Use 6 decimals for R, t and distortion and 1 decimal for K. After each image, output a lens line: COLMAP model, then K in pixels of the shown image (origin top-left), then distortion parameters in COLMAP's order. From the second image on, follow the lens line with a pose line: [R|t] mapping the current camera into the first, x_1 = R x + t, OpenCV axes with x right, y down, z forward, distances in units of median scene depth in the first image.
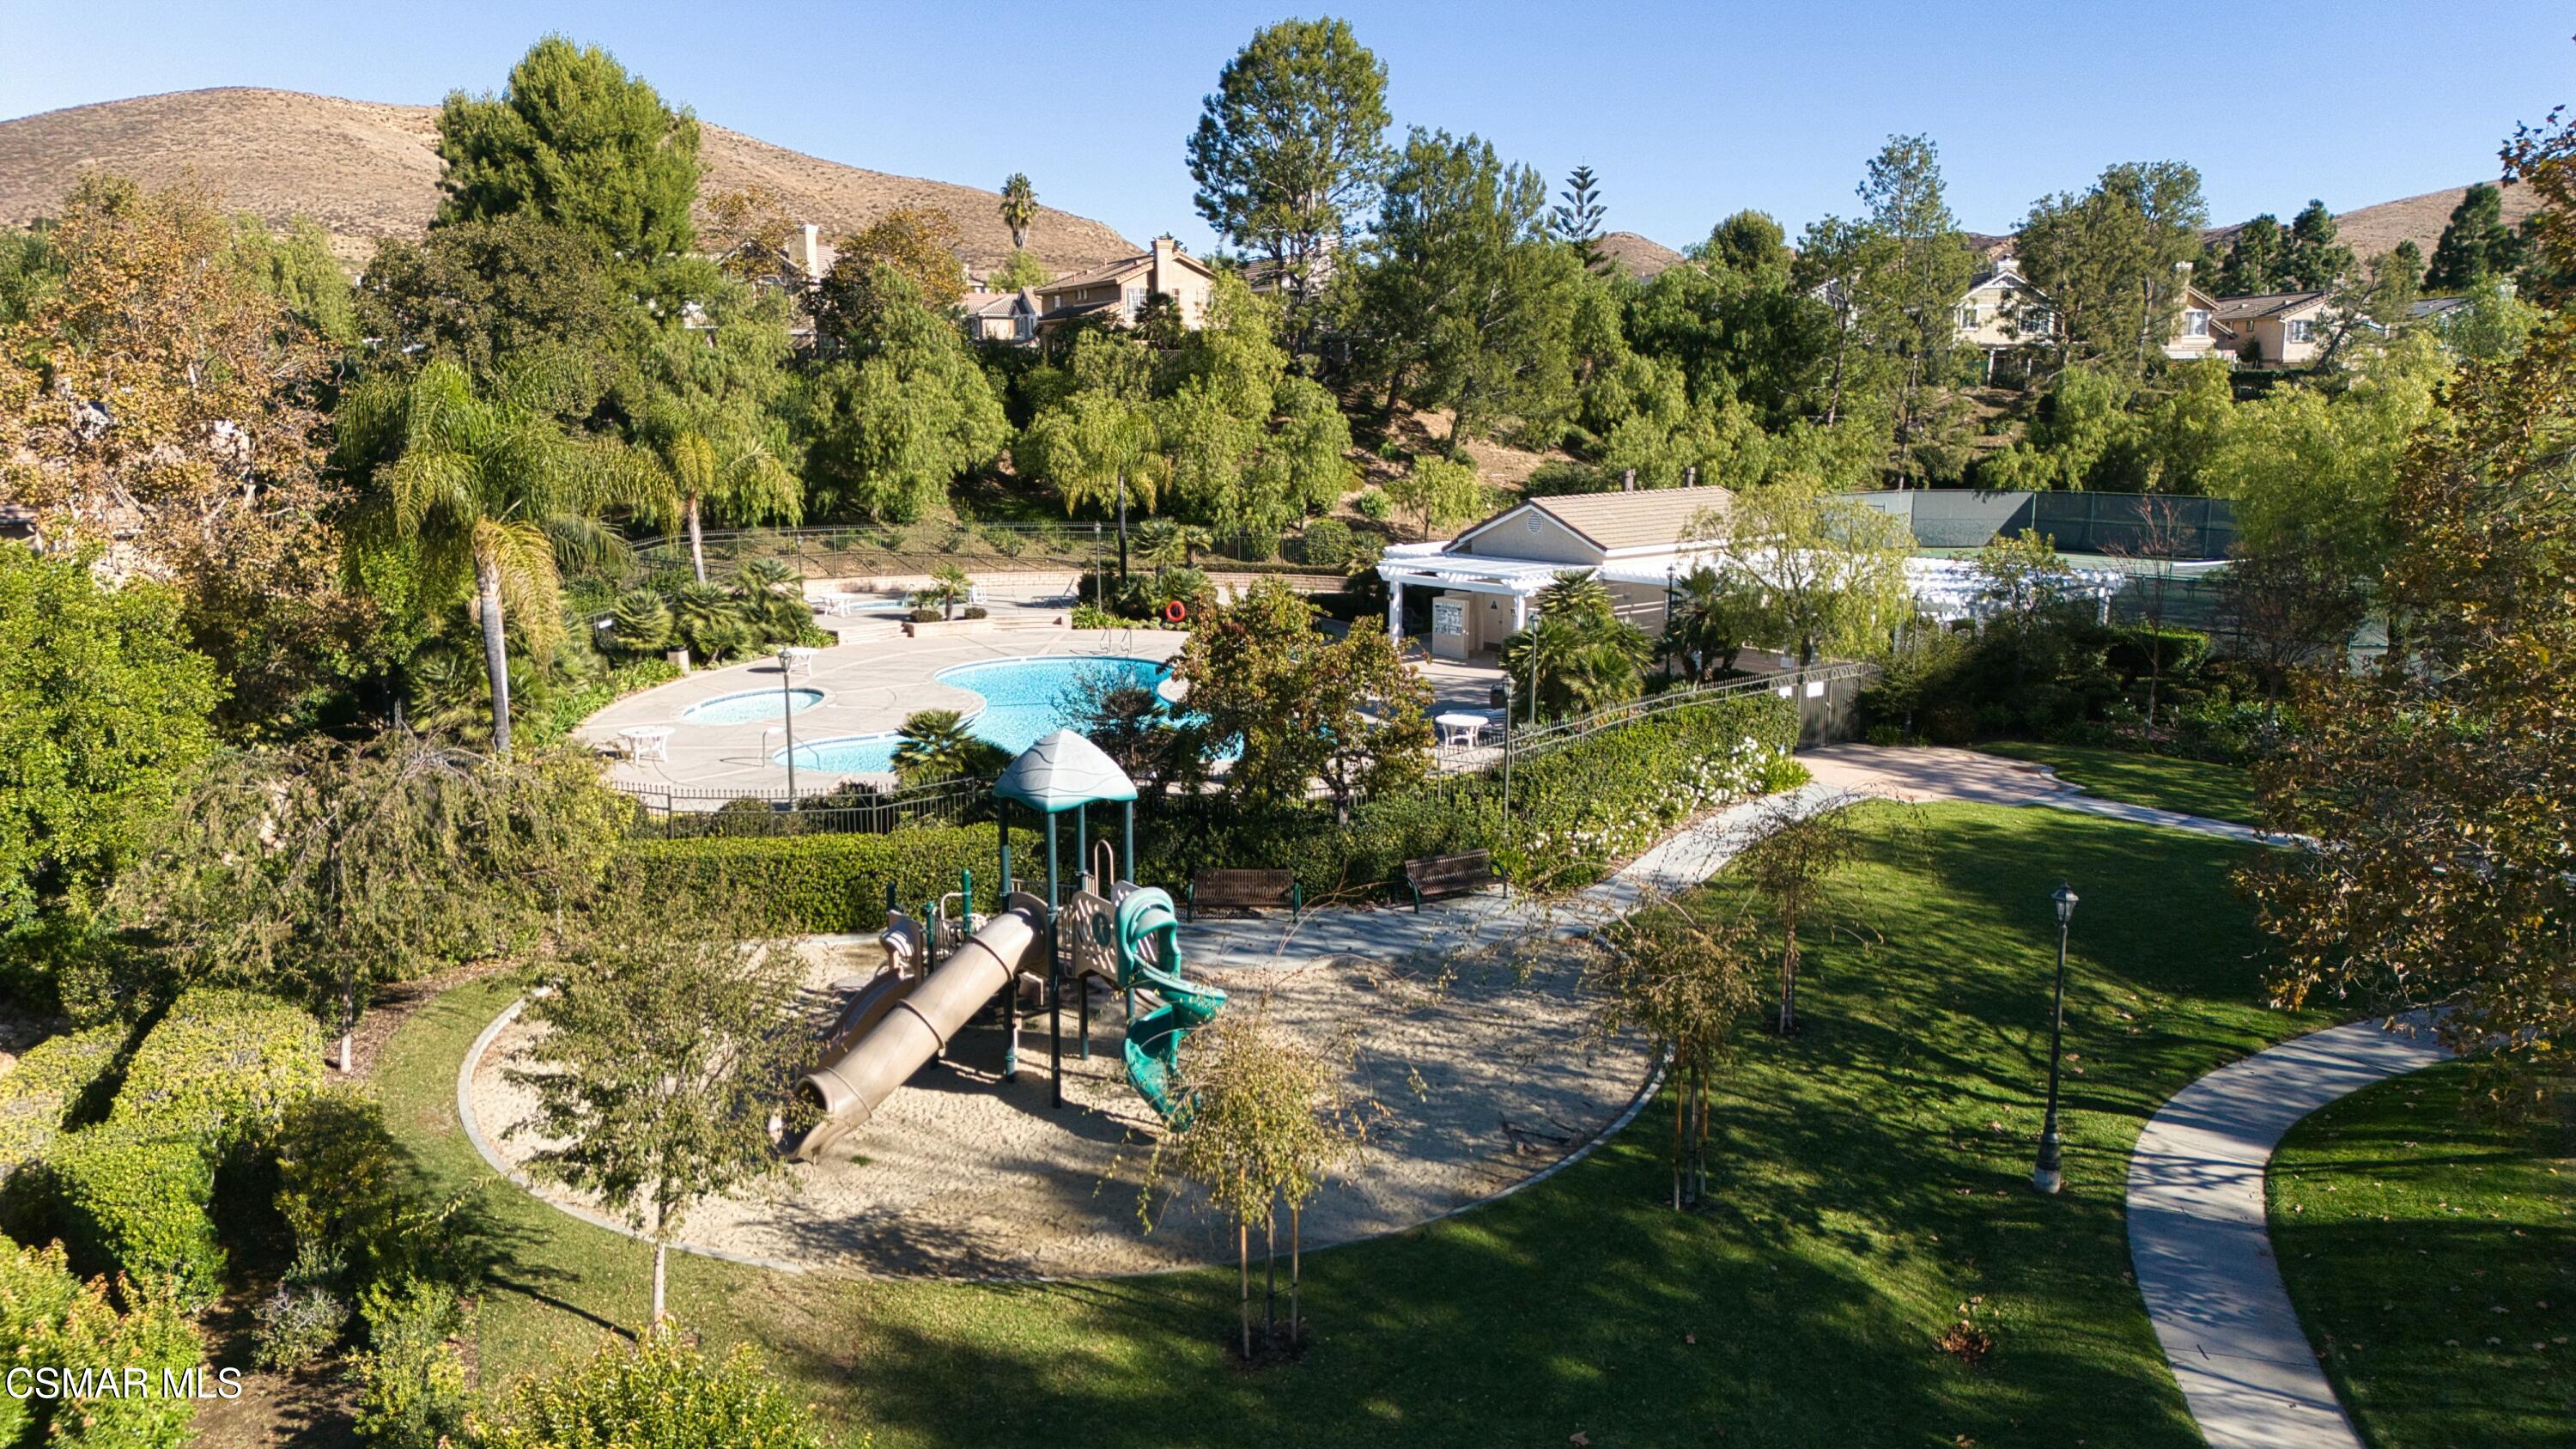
lens RADIAL K [[1783.4, 0, 1286.2], [0, 1783.4, 732.0], [0, 0, 1]] dist [0.070129, -0.066496]
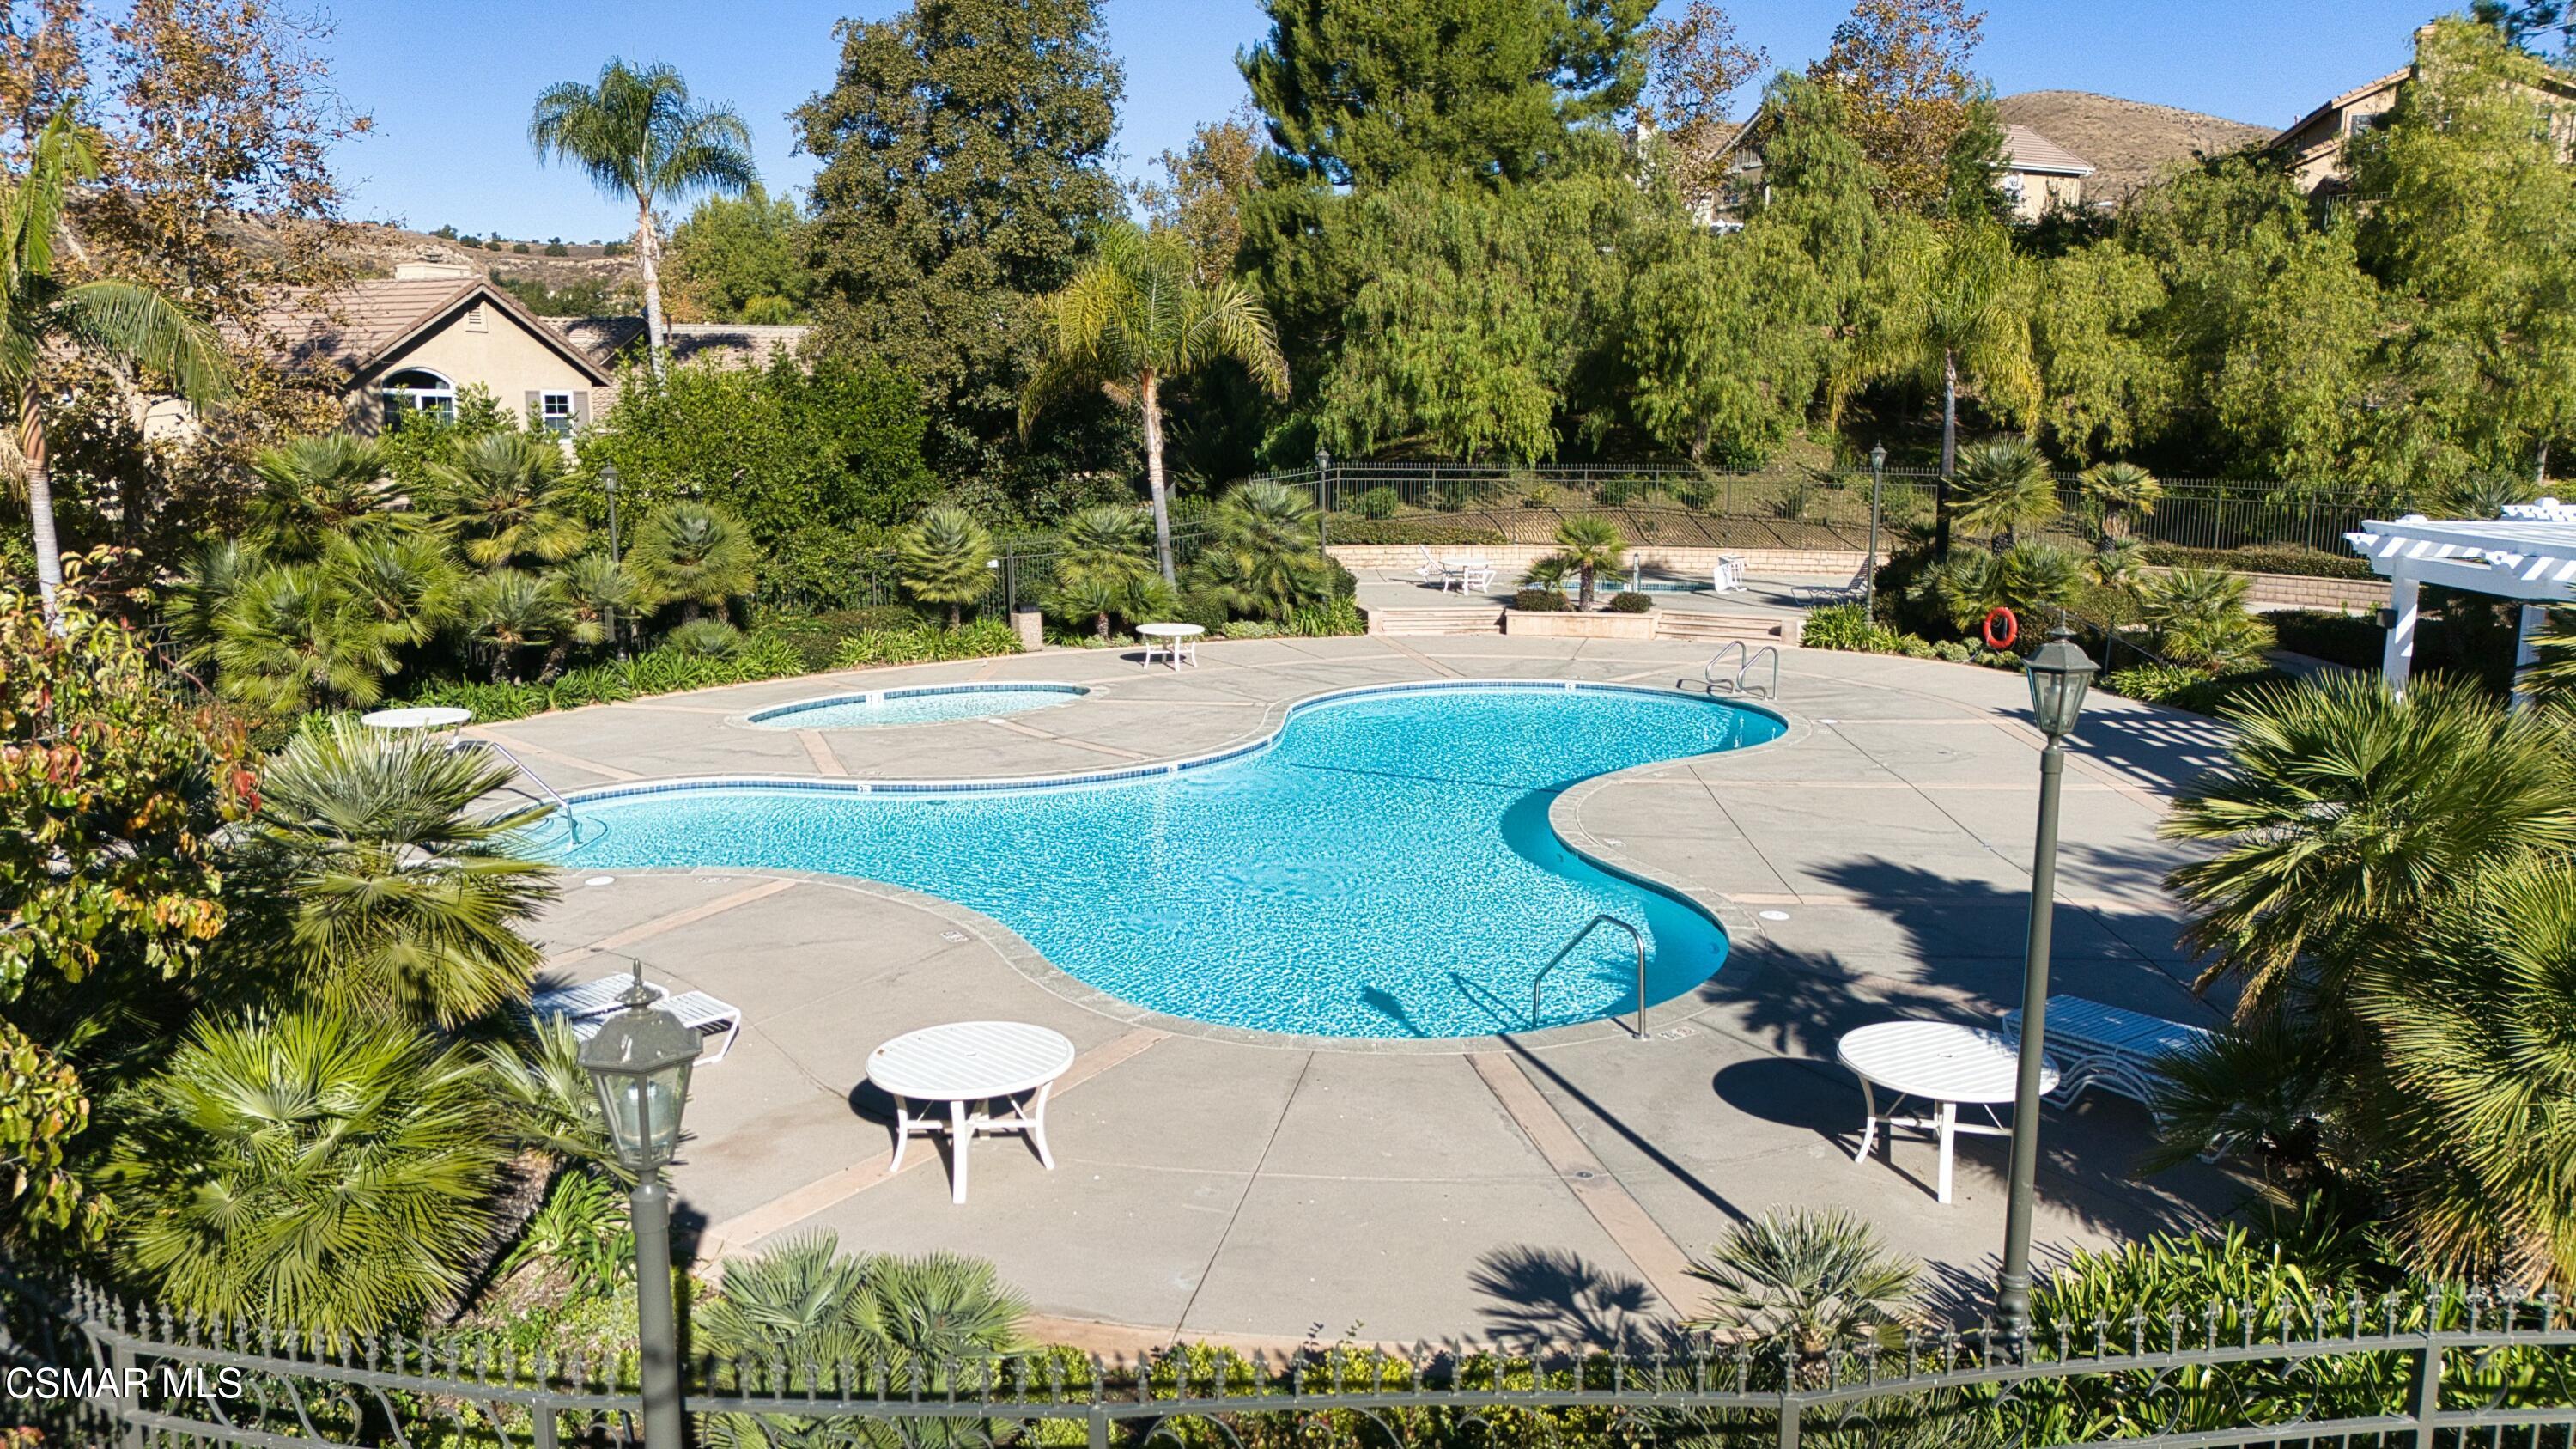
lens RADIAL K [[1783.4, 0, 1287.1], [0, 1783.4, 751.2], [0, 0, 1]] dist [0.070129, -0.066496]
pose [[0.734395, 0.127333, -0.666671, 0.122373], [-0.126907, 0.990683, 0.049419, -0.031930], [0.666752, 0.048312, 0.743712, 0.477732]]
